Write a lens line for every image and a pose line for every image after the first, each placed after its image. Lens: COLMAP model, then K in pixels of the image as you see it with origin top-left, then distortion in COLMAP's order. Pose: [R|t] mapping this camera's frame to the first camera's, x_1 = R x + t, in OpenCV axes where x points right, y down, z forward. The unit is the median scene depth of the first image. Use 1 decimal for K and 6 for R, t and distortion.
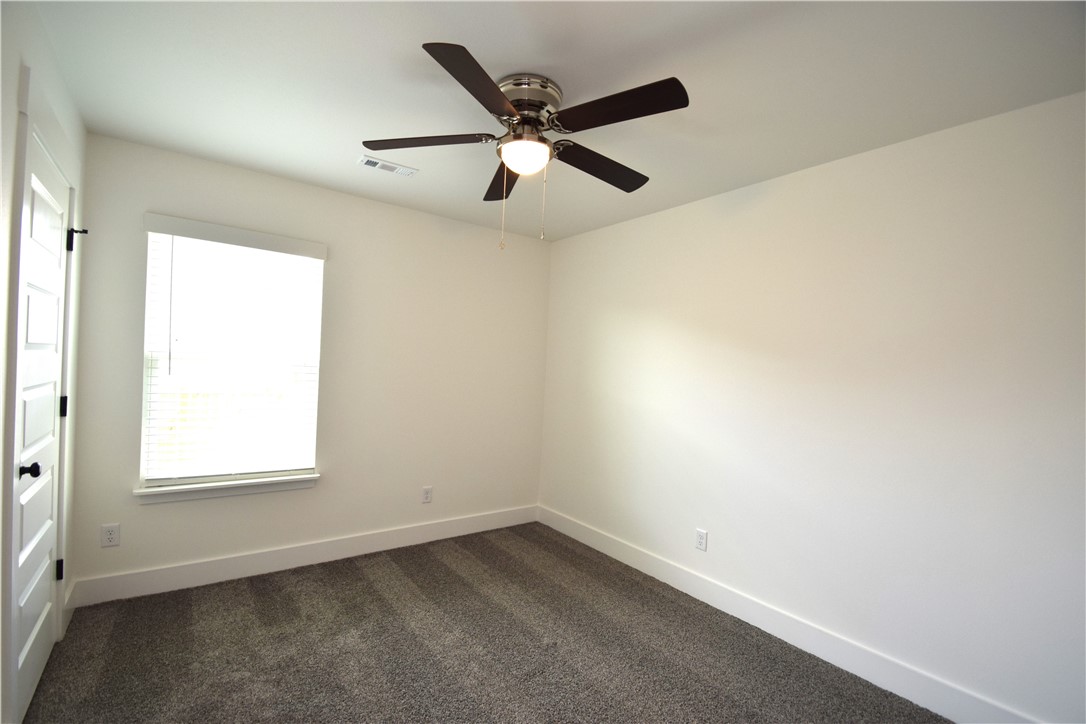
lens RADIAL K [[478.9, 0, 543.0], [0, 478.9, 362.0], [0, 0, 1]] dist [0.001417, 0.000160]
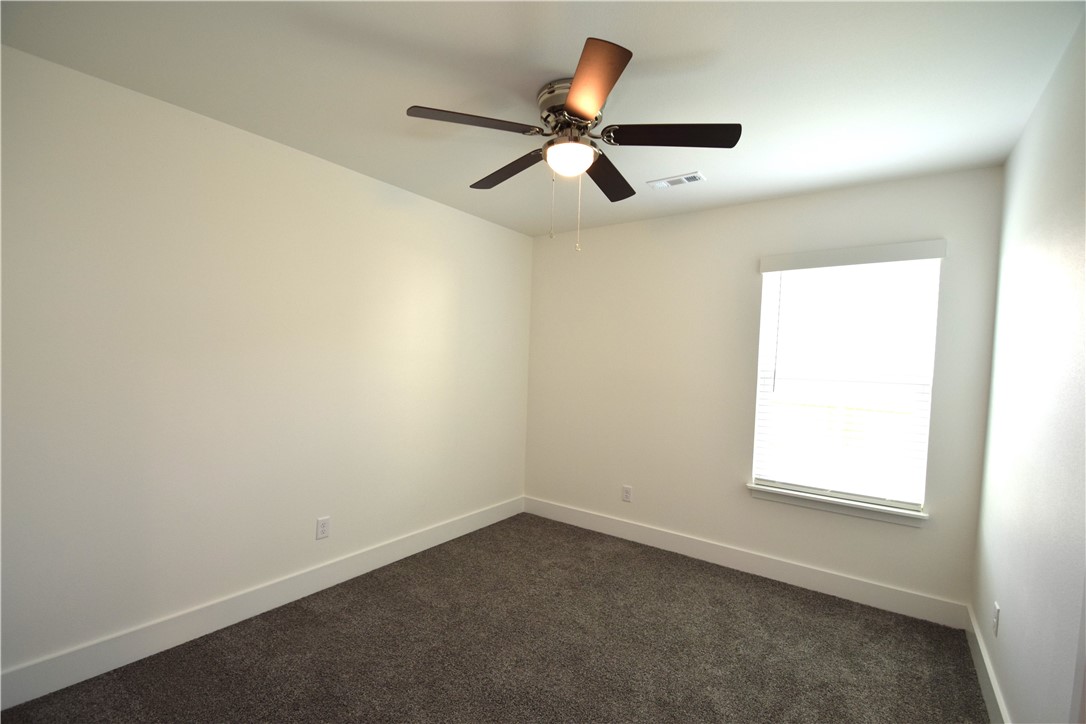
lens RADIAL K [[478.9, 0, 543.0], [0, 478.9, 362.0], [0, 0, 1]] dist [0.001417, 0.000160]
pose [[0.265789, -0.043421, -0.963053, 0.167508], [-0.002999, 0.998943, -0.045867, 0.010289], [0.964026, 0.015079, 0.265378, 0.130278]]
